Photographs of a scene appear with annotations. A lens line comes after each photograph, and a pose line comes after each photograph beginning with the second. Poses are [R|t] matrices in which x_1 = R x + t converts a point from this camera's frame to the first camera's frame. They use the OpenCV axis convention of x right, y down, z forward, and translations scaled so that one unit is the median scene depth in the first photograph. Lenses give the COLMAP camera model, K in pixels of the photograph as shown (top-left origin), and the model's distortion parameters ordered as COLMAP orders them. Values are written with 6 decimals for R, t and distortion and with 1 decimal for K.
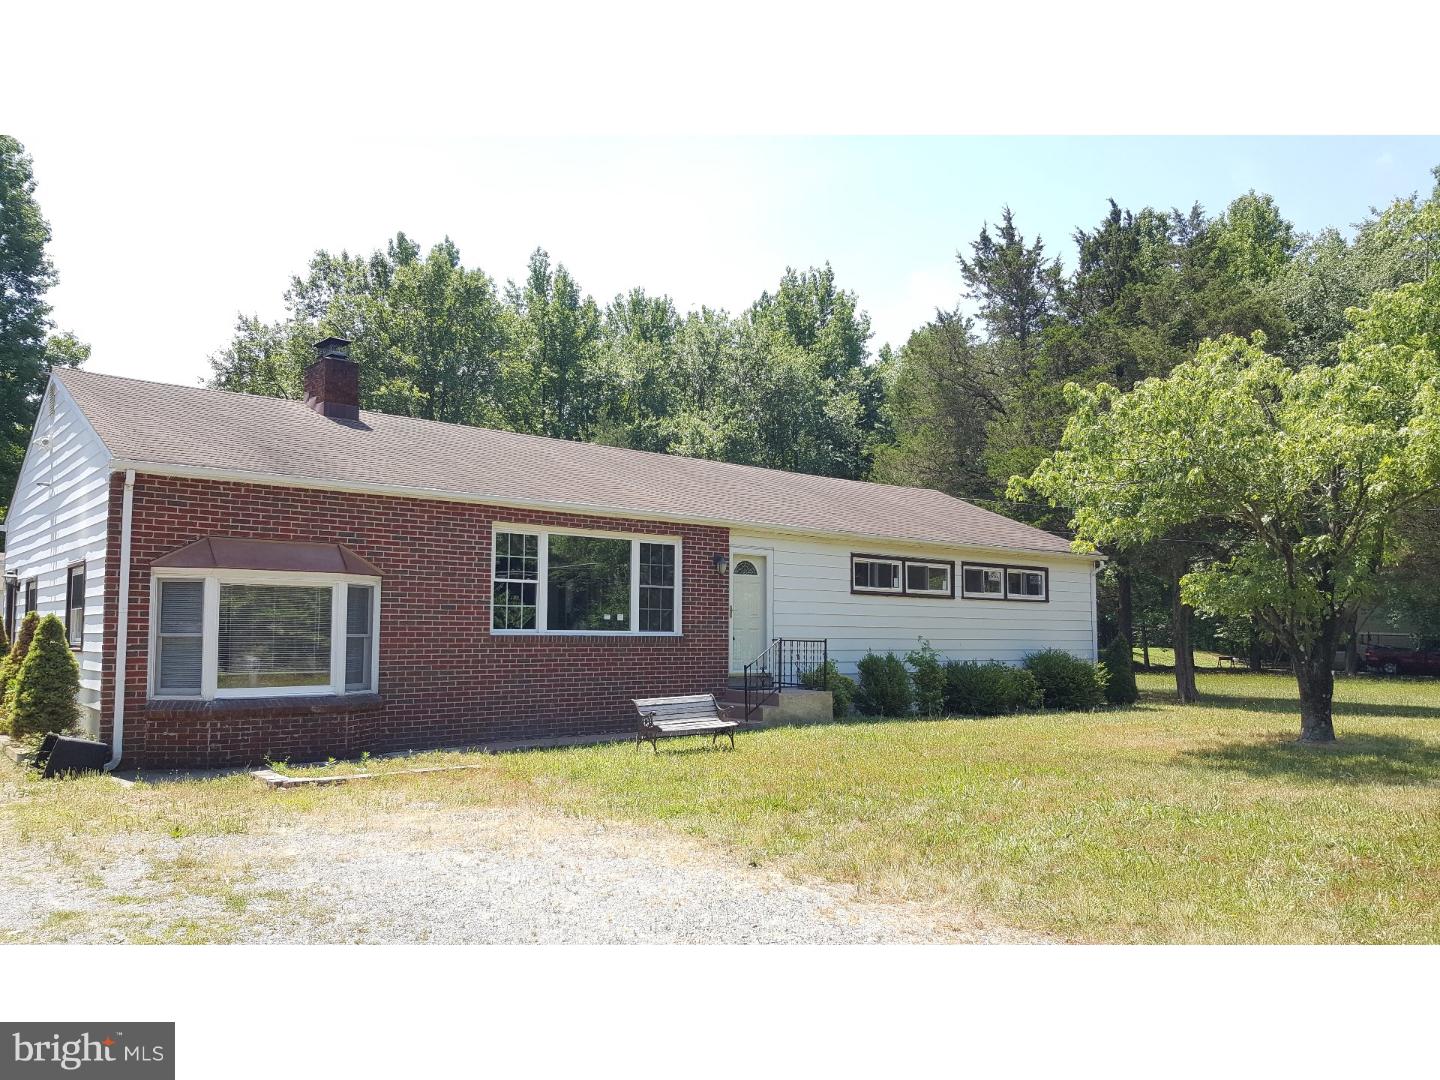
lens RADIAL K [[1107.6, 0, 741.3], [0, 1107.6, 559.5], [0, 0, 1]] dist [0.069417, -0.131251]
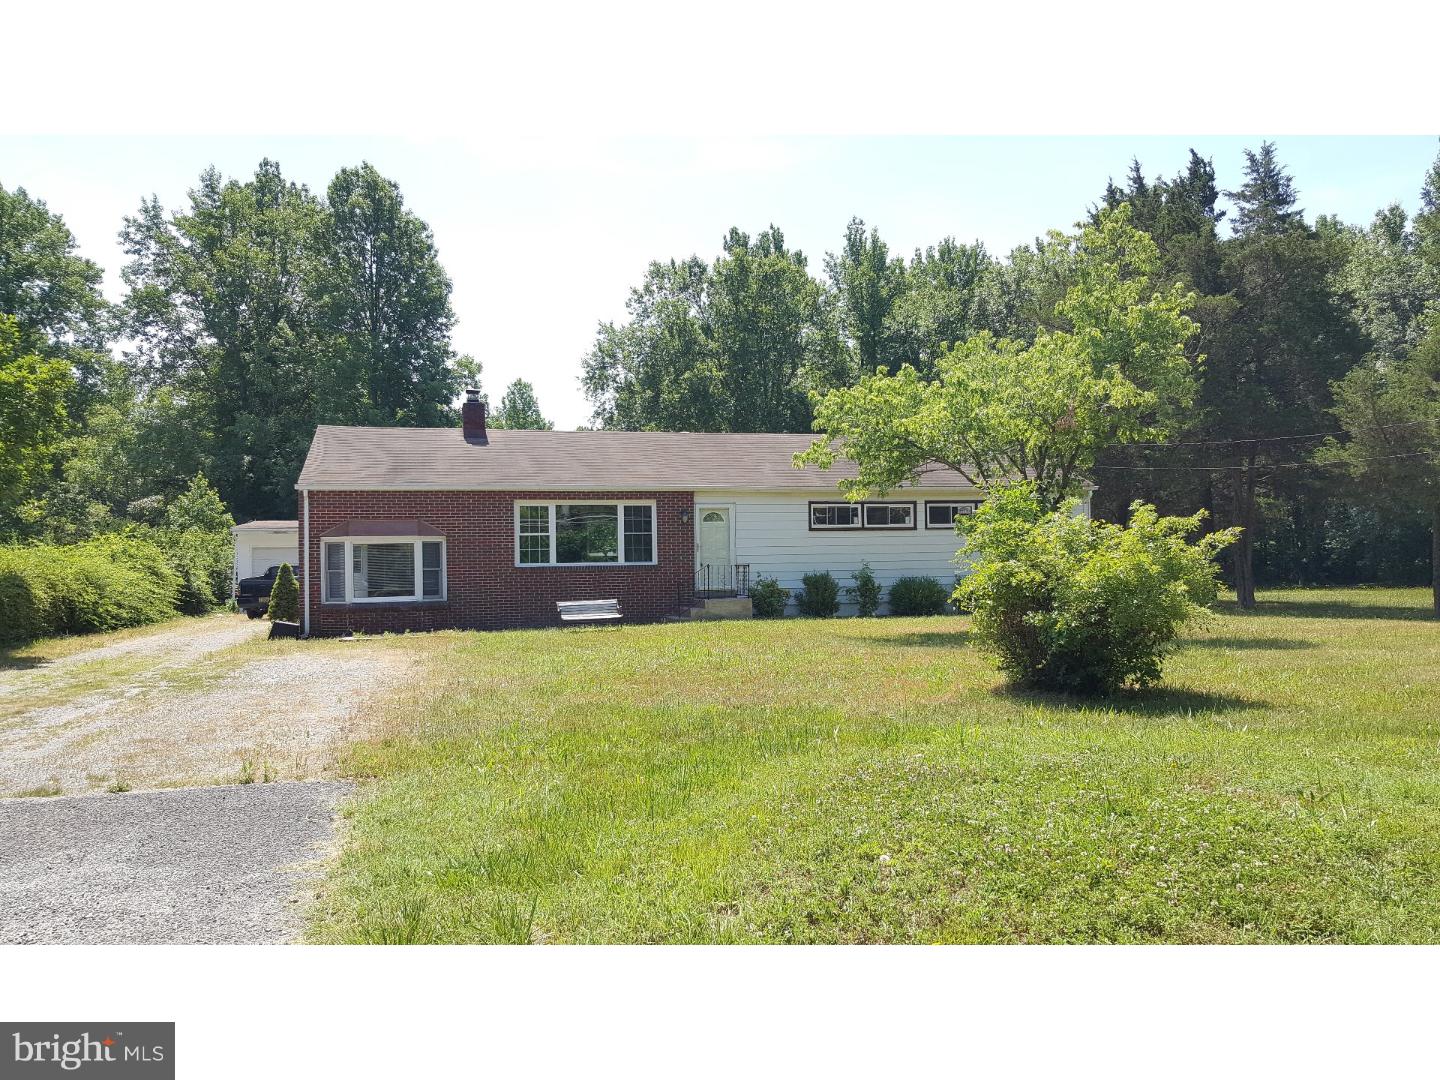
lens RADIAL K [[1112.8, 0, 753.7], [0, 1112.8, 581.7], [0, 0, 1]] dist [0.030751, -0.088527]
pose [[0.910059, -0.018843, -0.414050, 0.614254], [0.054201, 0.995798, 0.073813, -0.012306], [0.410920, -0.089616, 0.907256, -0.306353]]
